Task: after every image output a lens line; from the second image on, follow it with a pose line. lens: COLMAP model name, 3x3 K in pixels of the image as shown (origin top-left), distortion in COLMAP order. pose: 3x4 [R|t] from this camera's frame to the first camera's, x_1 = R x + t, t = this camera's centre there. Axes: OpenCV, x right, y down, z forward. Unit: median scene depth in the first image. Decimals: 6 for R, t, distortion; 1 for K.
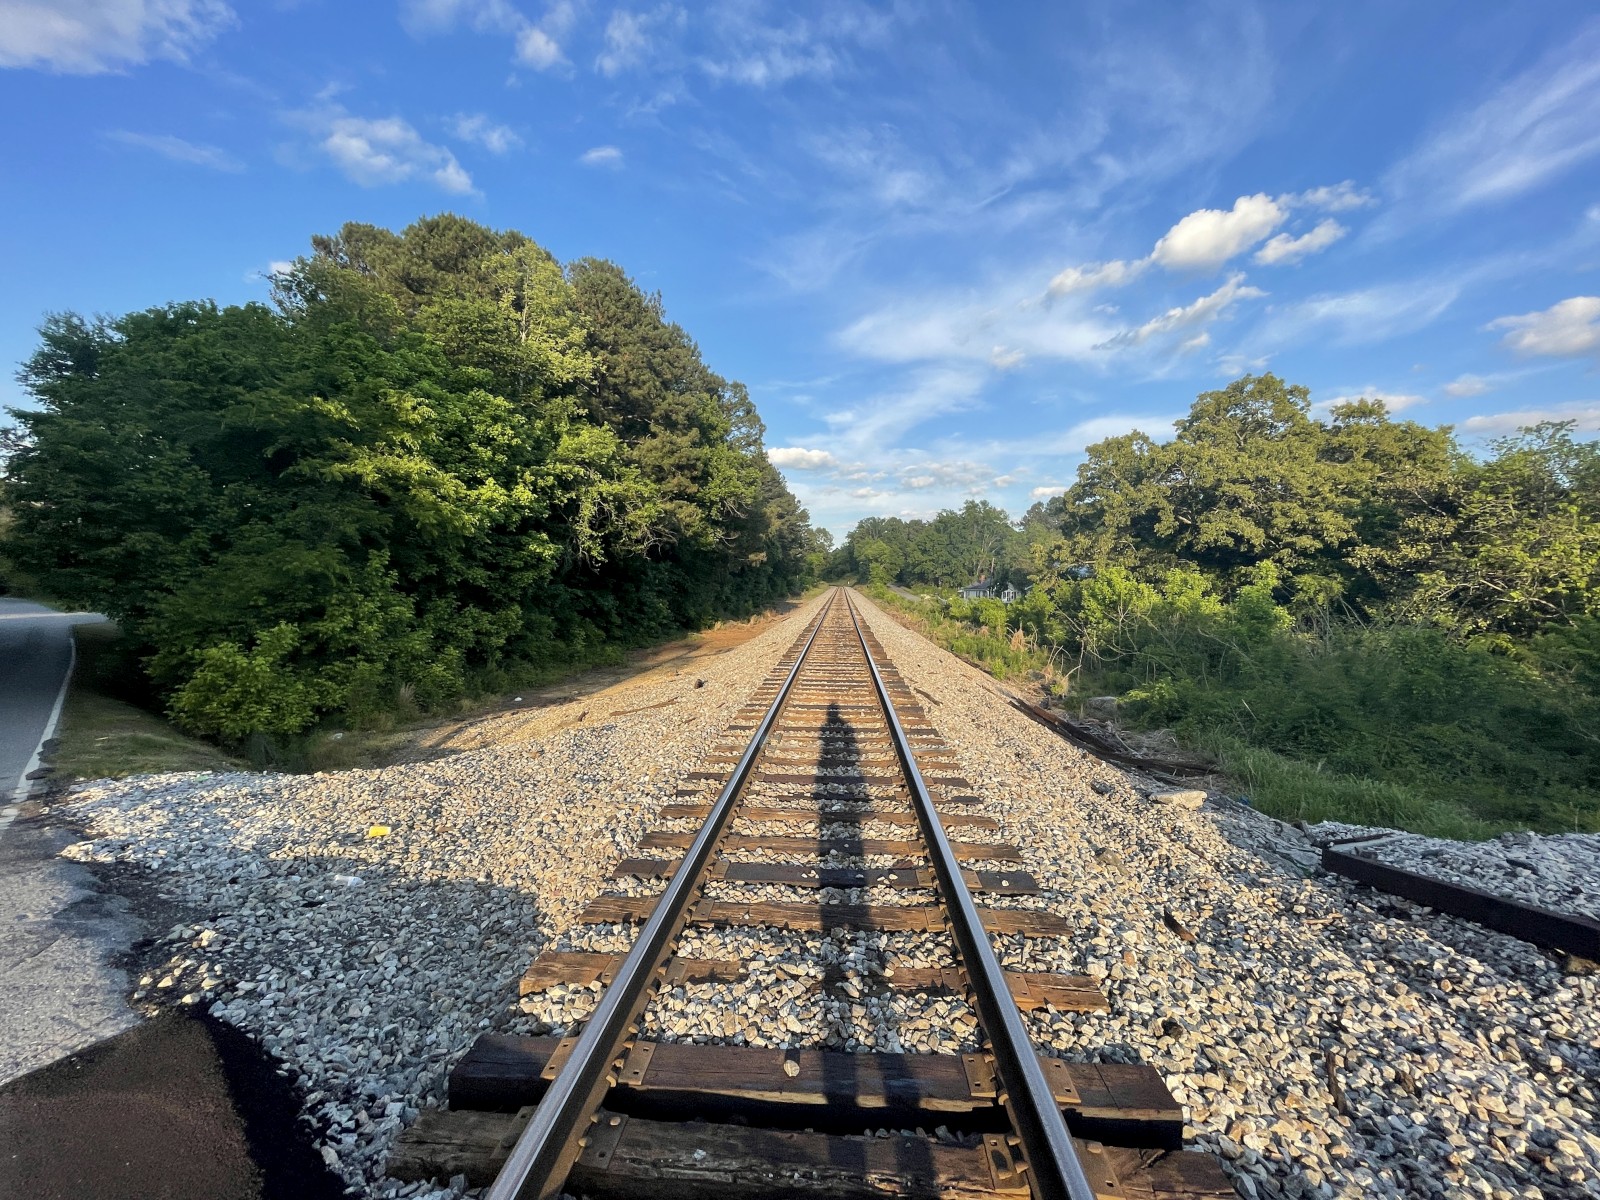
lens RADIAL K [[643.3, 0, 802.2], [0, 643.3, 599.8], [0, 0, 1]] dist [-0.000506, -0.000704]
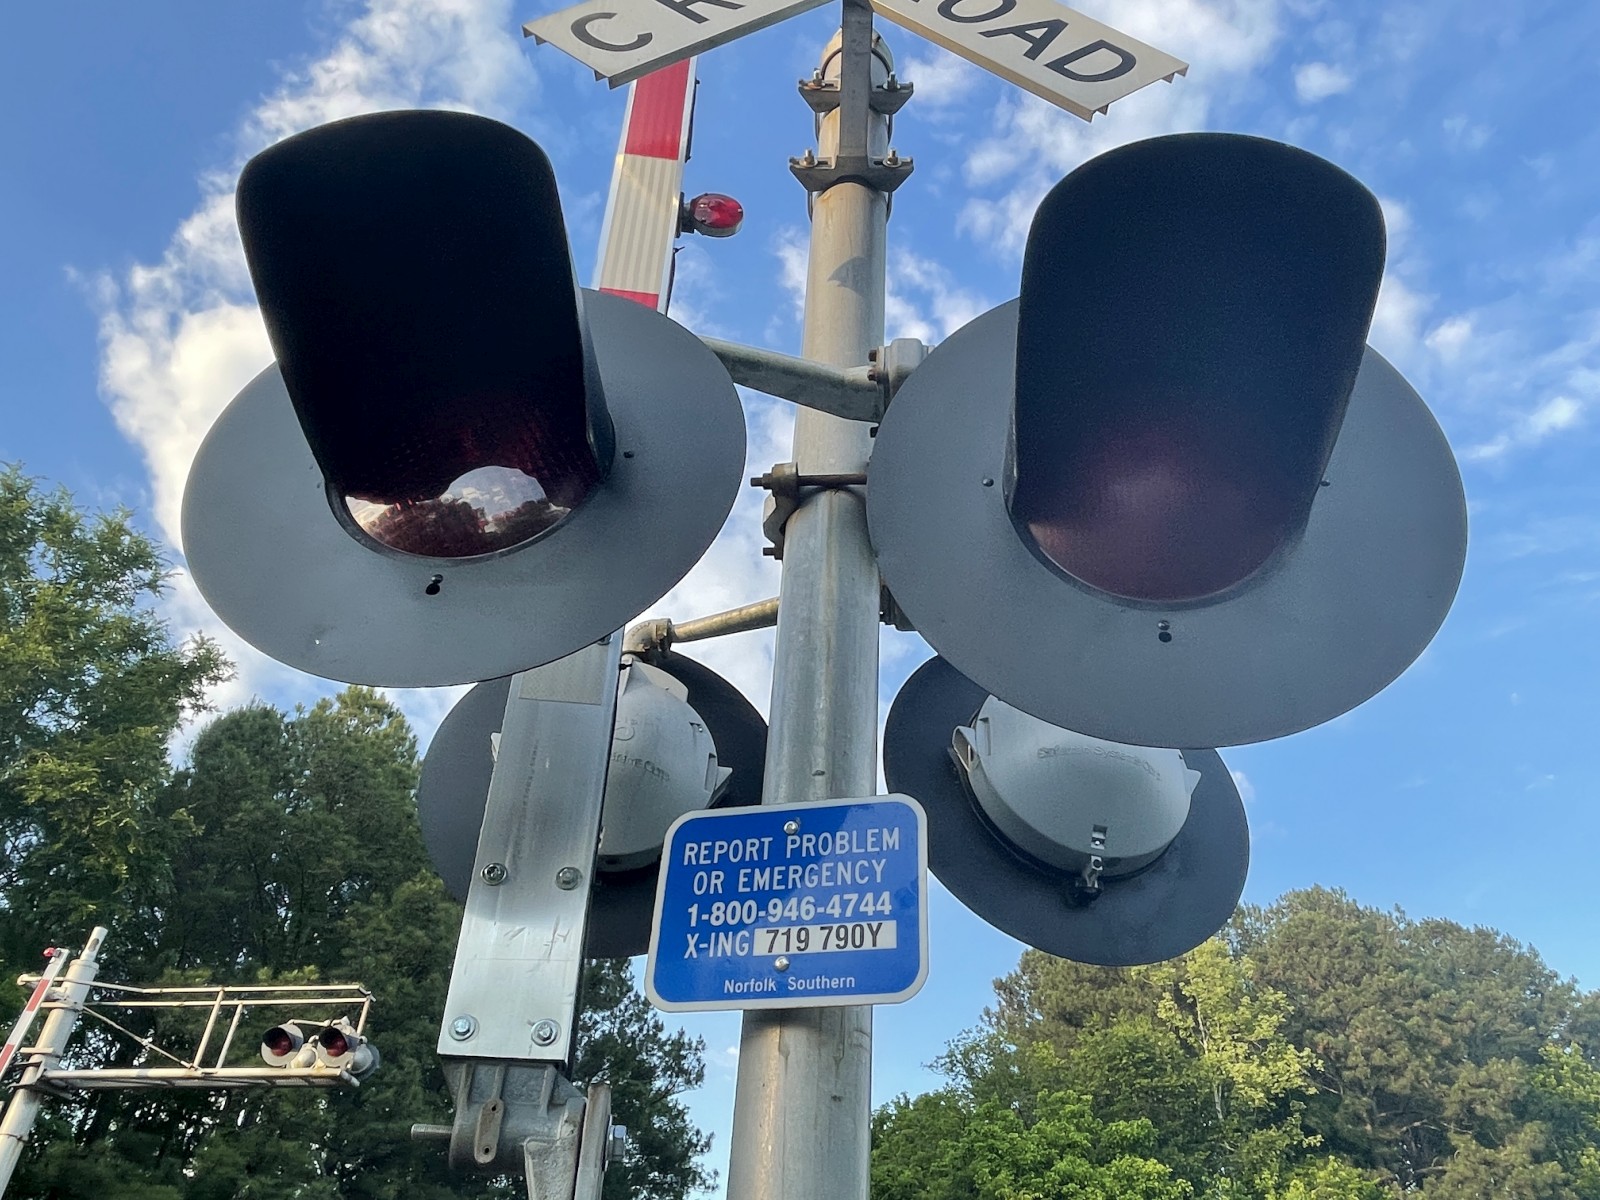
lens RADIAL K [[1085.6, 0, 809.5], [0, 1085.6, 603.3], [0, 0, 1]] dist [-0.000350, -0.002718]
pose [[0.634015, -0.498578, -0.591139, 0.344483], [-0.019424, 0.753908, -0.656693, 0.033359], [0.773077, 0.427835, 0.468305, -0.173354]]
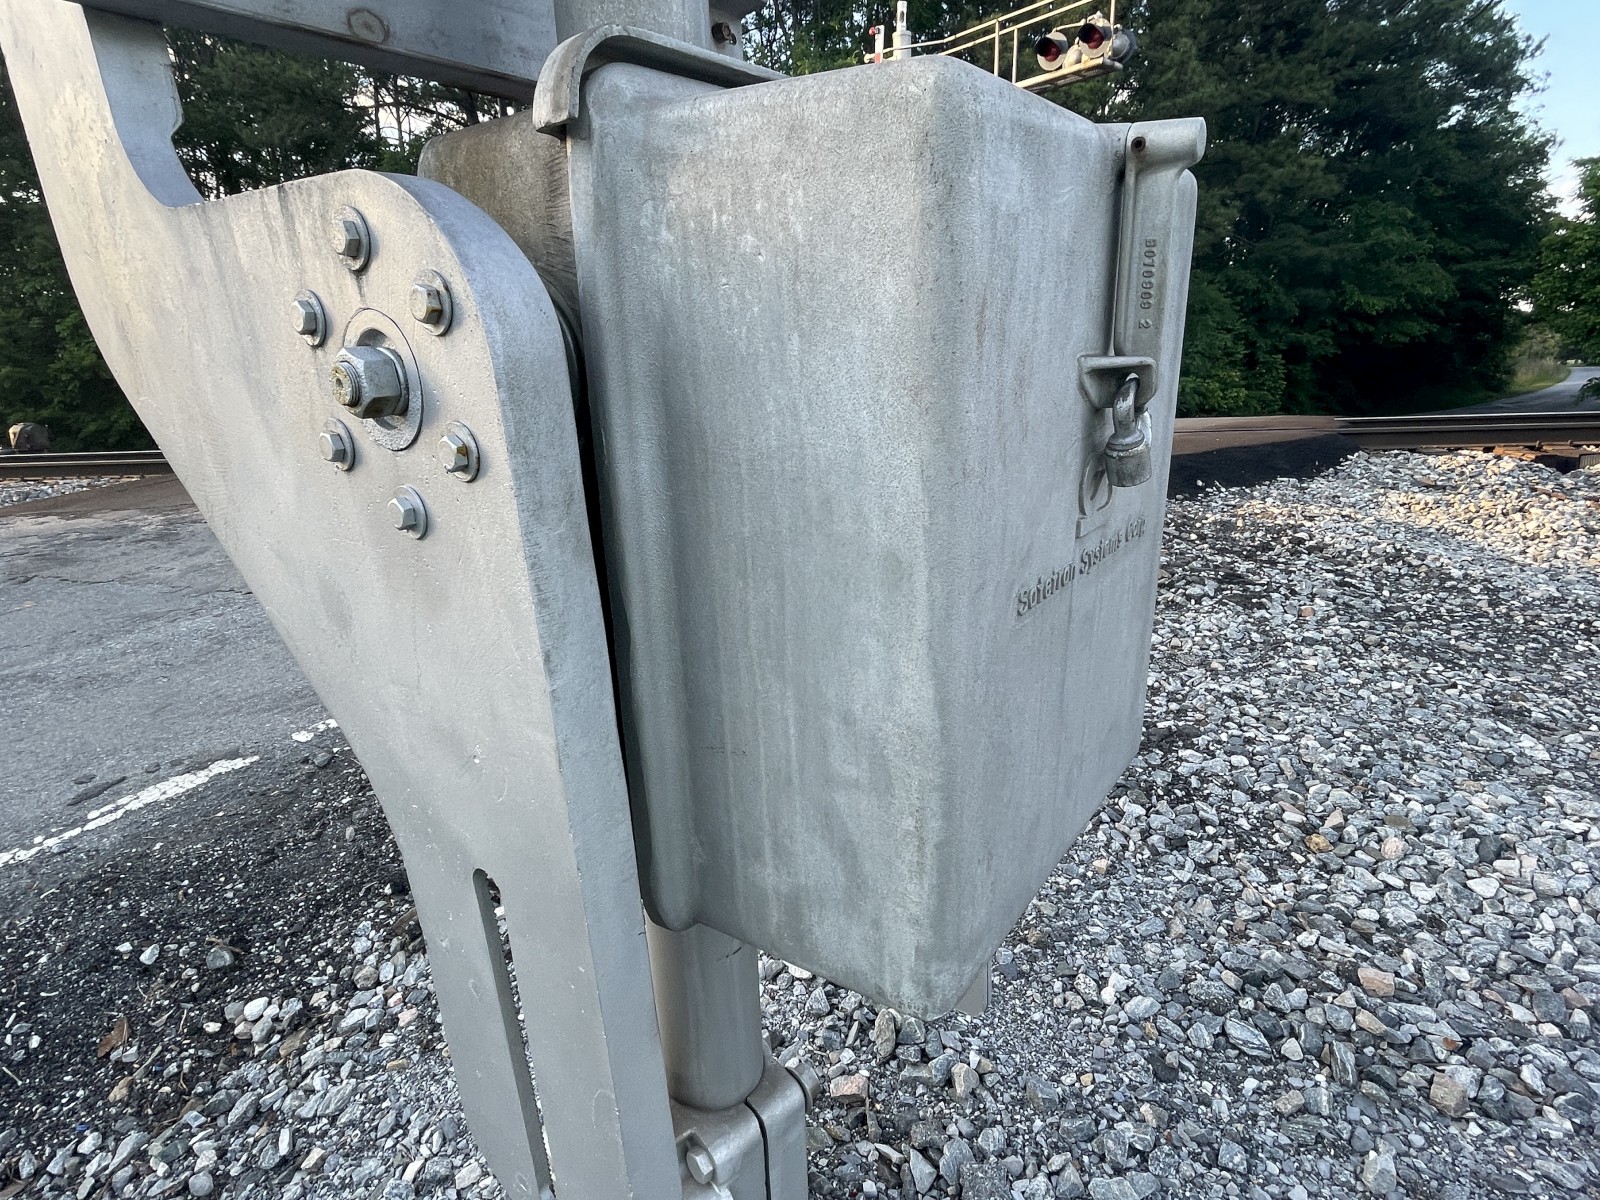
lens RADIAL K [[842.8, 0, 809.4], [0, 842.8, 595.5], [0, 0, 1]] dist [0.007569, -0.004940]
pose [[-0.076386, 0.243567, -0.966871, 0.340689], [0.008346, 0.969827, 0.243653, 0.045196], [0.997043, 0.010542, -0.076114, -0.133348]]
